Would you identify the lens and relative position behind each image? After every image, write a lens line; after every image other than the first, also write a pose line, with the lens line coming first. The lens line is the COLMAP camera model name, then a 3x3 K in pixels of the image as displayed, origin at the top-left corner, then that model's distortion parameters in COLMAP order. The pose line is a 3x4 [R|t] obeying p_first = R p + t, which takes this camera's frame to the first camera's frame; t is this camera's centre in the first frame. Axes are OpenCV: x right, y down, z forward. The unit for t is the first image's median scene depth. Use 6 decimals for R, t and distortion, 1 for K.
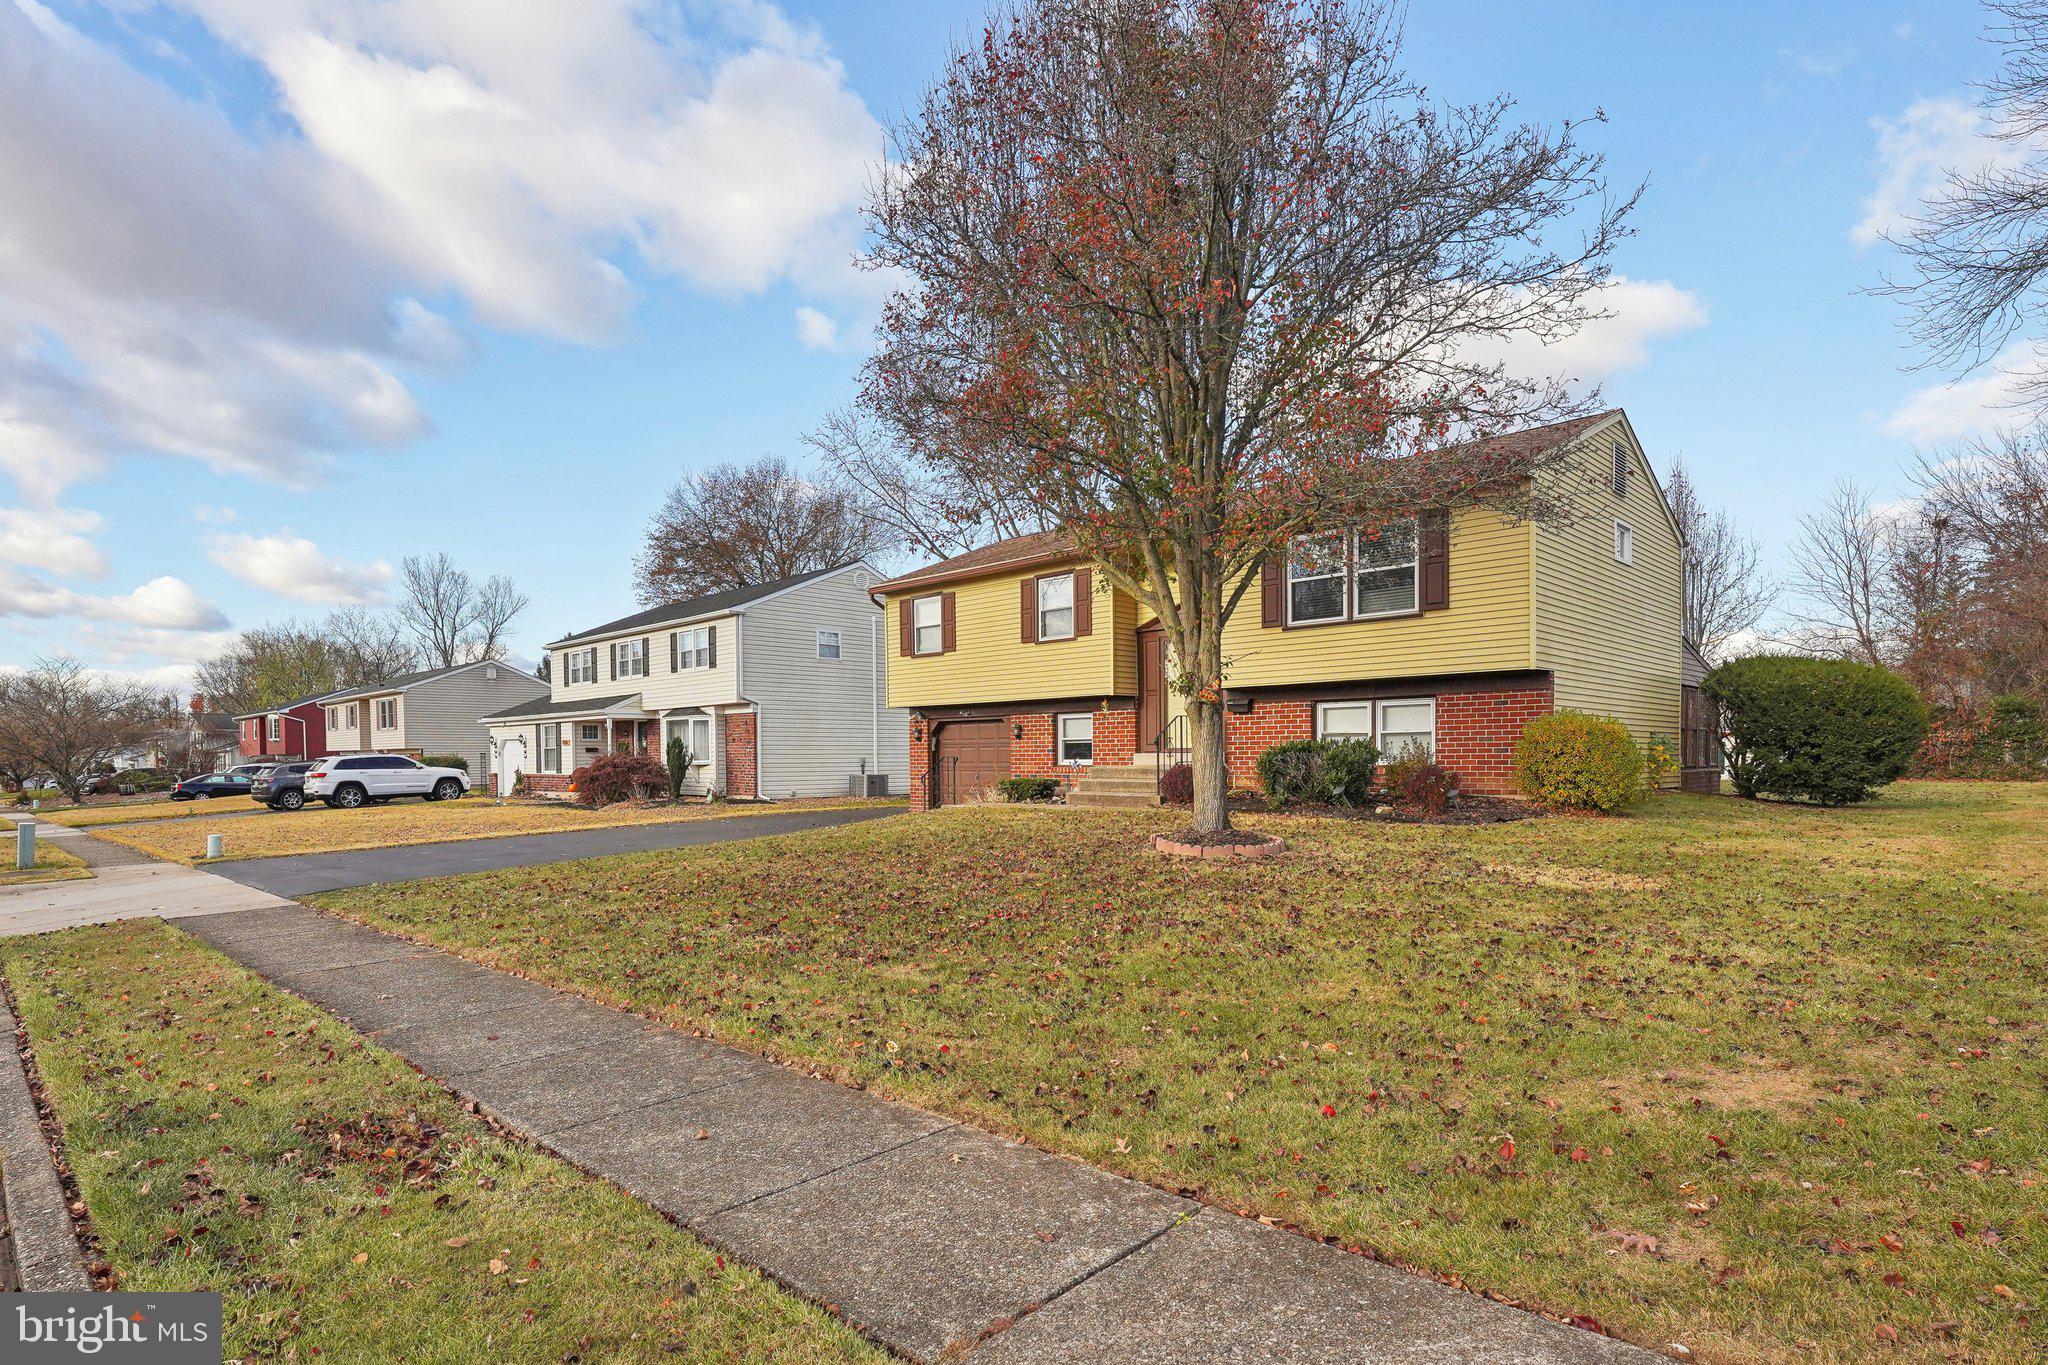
lens RADIAL K [[1035.8, 0, 1017.1], [0, 1035.8, 750.5], [0, 0, 1]] dist [-0.000082, 0.000061]
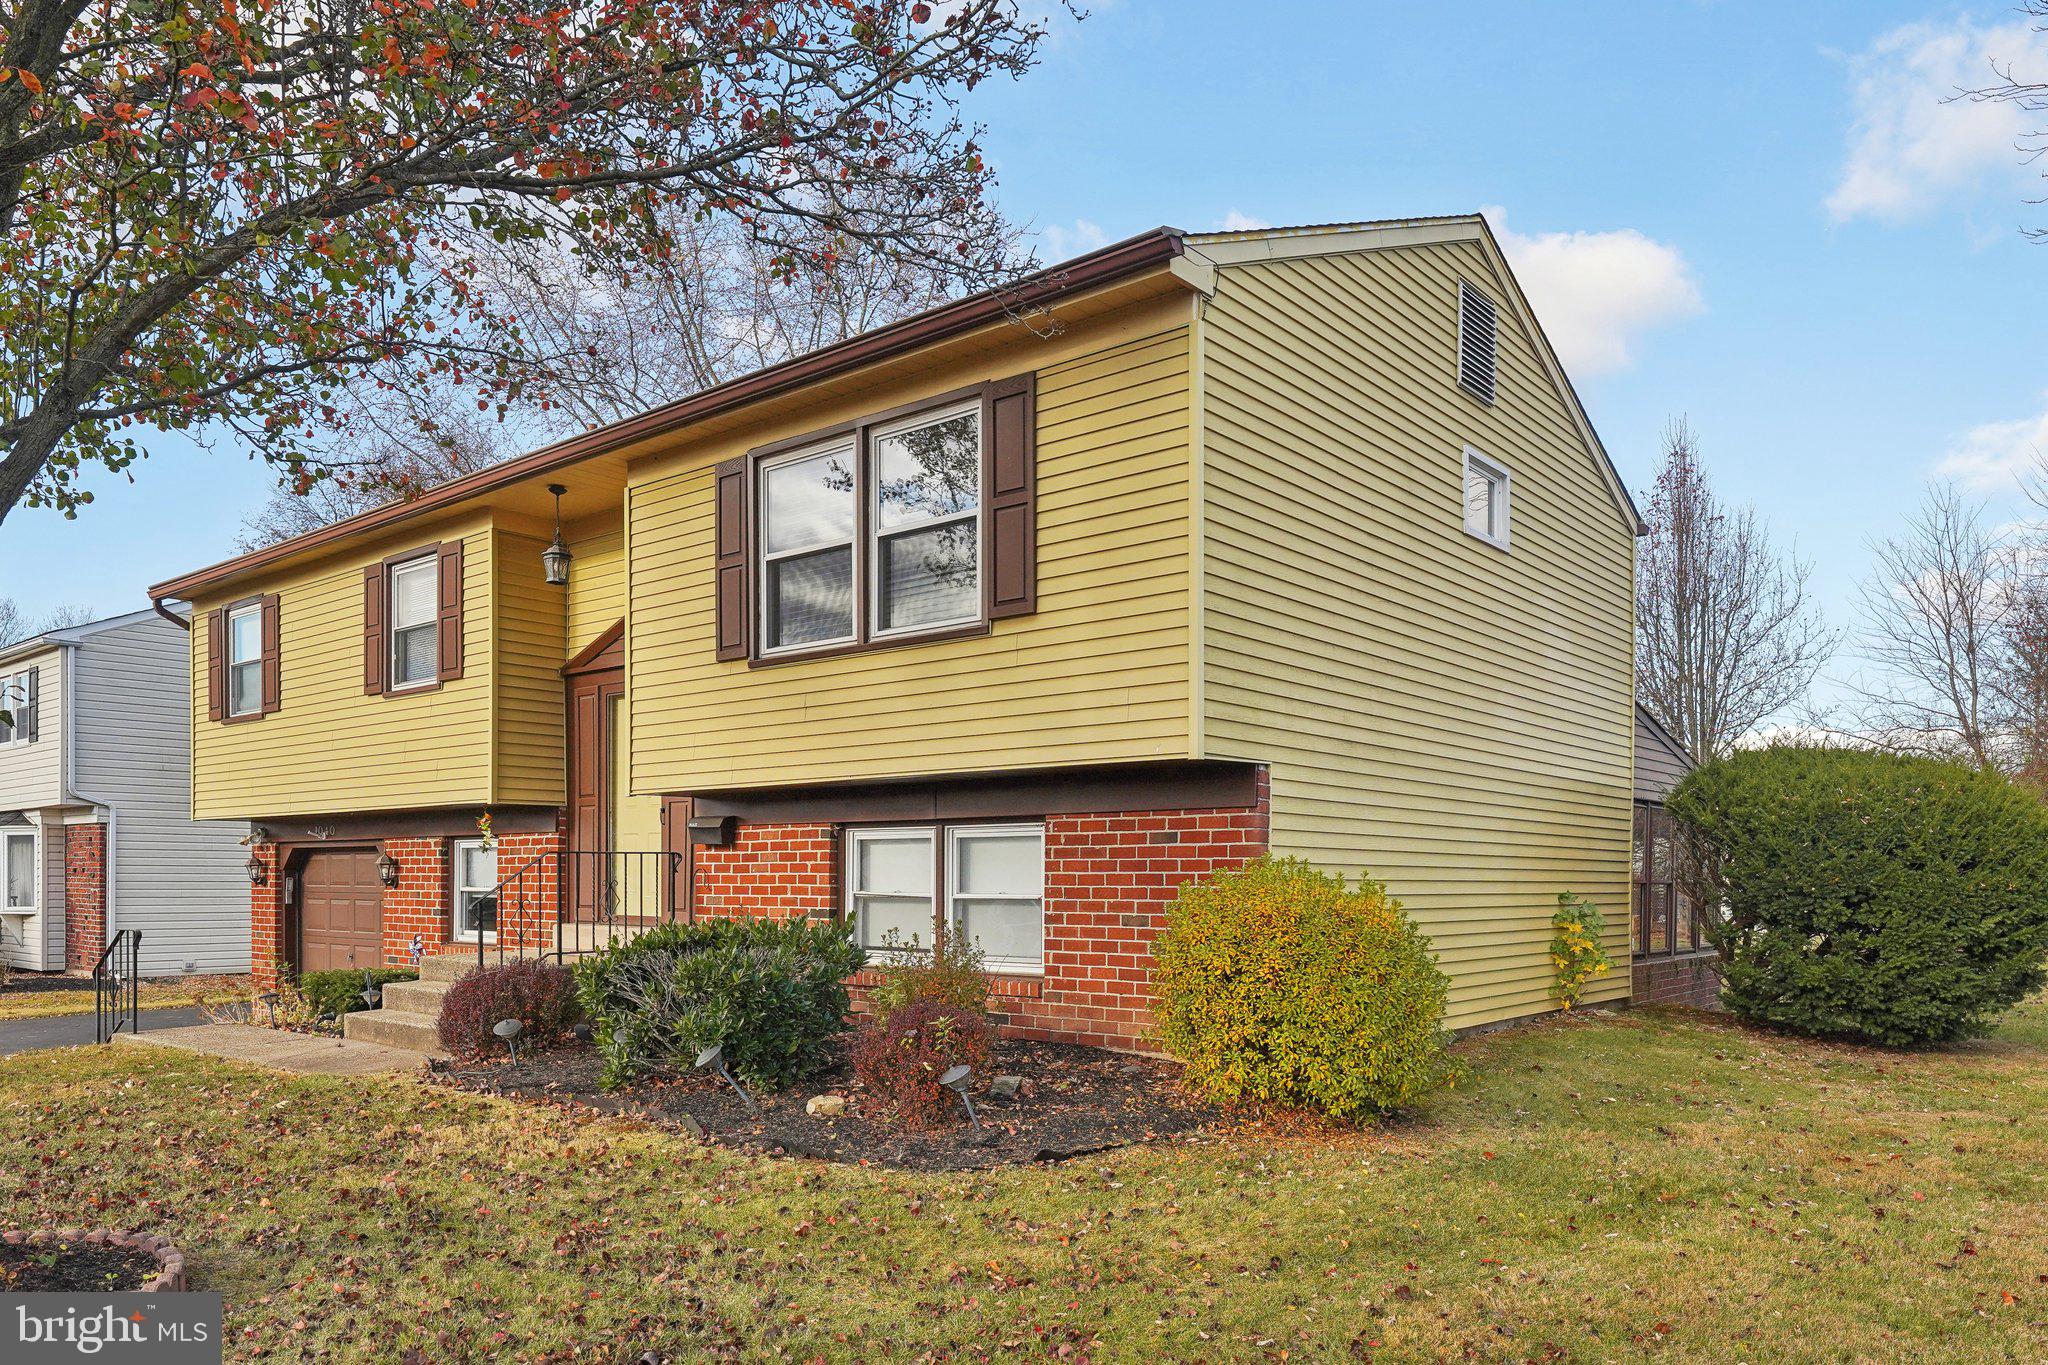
lens RADIAL K [[1384.2, 0, 1023.5], [0, 1384.2, 853.3], [0, 0, 1]] dist [-0.000252, -0.000897]
pose [[0.996384, 0.011747, 0.084151, 0.276081], [-0.010657, 0.999853, -0.013395, -0.023877], [-0.084296, 0.012450, 0.996363, 0.332215]]
